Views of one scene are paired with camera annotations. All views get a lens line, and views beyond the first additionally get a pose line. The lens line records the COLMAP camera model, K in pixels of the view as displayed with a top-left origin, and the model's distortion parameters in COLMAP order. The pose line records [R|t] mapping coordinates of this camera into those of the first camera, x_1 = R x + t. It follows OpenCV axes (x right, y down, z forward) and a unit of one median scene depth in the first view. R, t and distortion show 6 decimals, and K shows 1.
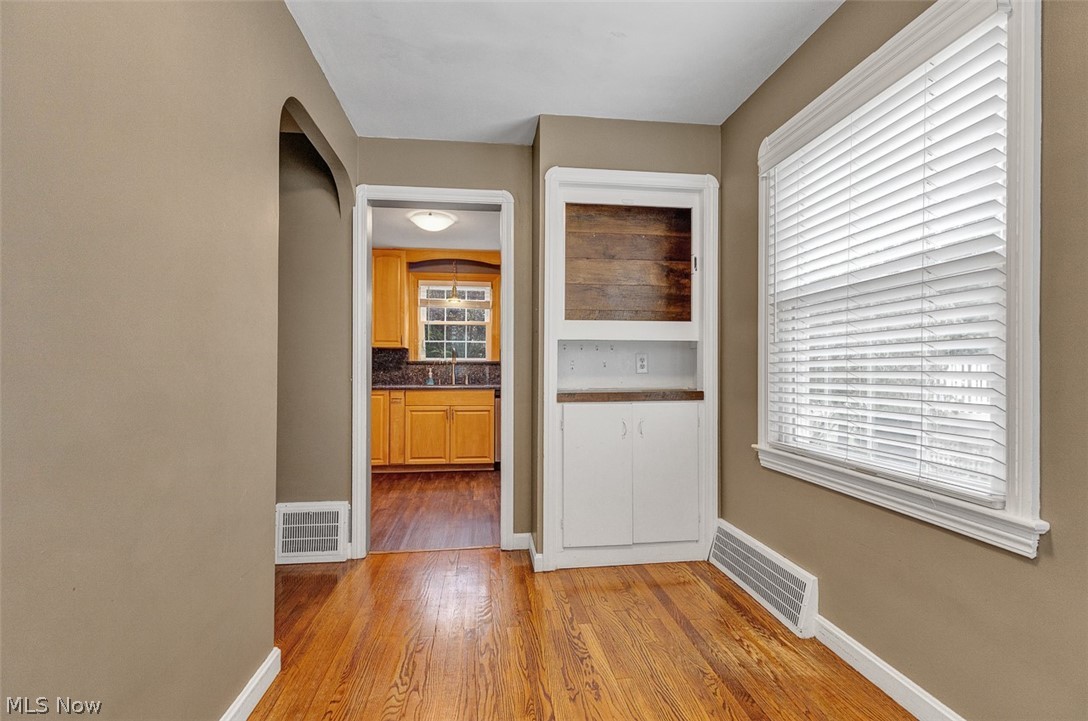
lens RADIAL K [[498.2, 0, 545.0], [0, 498.2, 366.0], [0, 0, 1]] dist [0.016414, 0.000246]
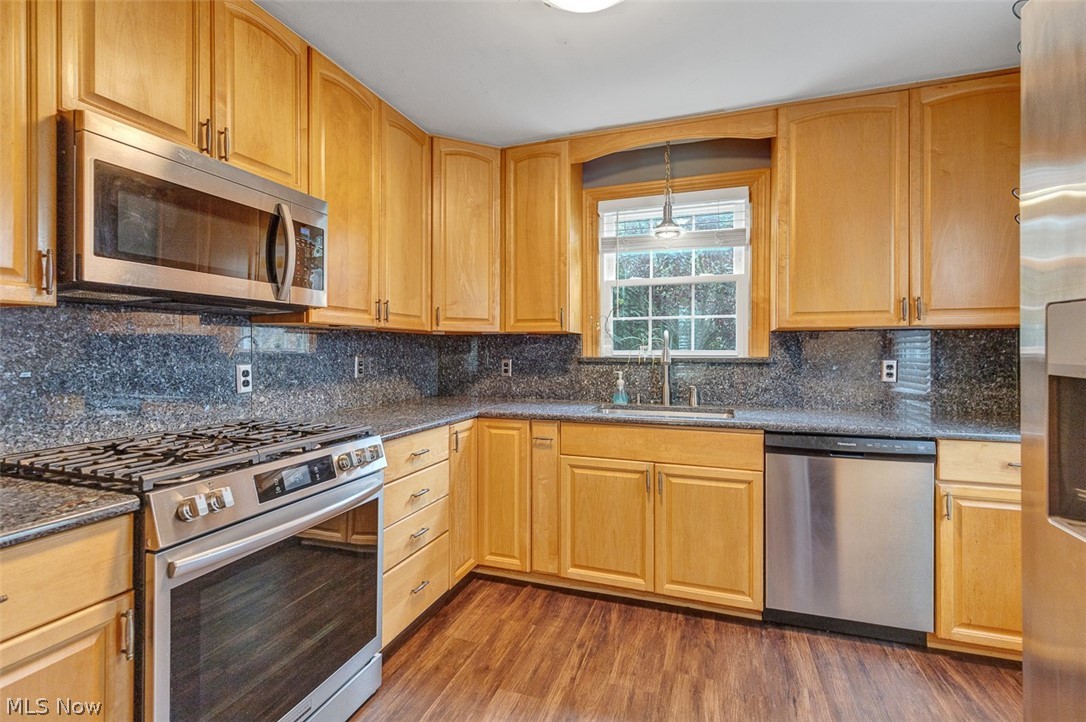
lens RADIAL K [[497.3, 0, 545.8], [0, 497.3, 352.4], [0, 0, 1]] dist [0.016414, 0.000246]
pose [[0.895686, -0.001877, -0.444683, -0.072276], [0.007683, 0.999907, 0.011253, -0.020896], [0.444620, -0.013496, 0.895617, 0.510109]]
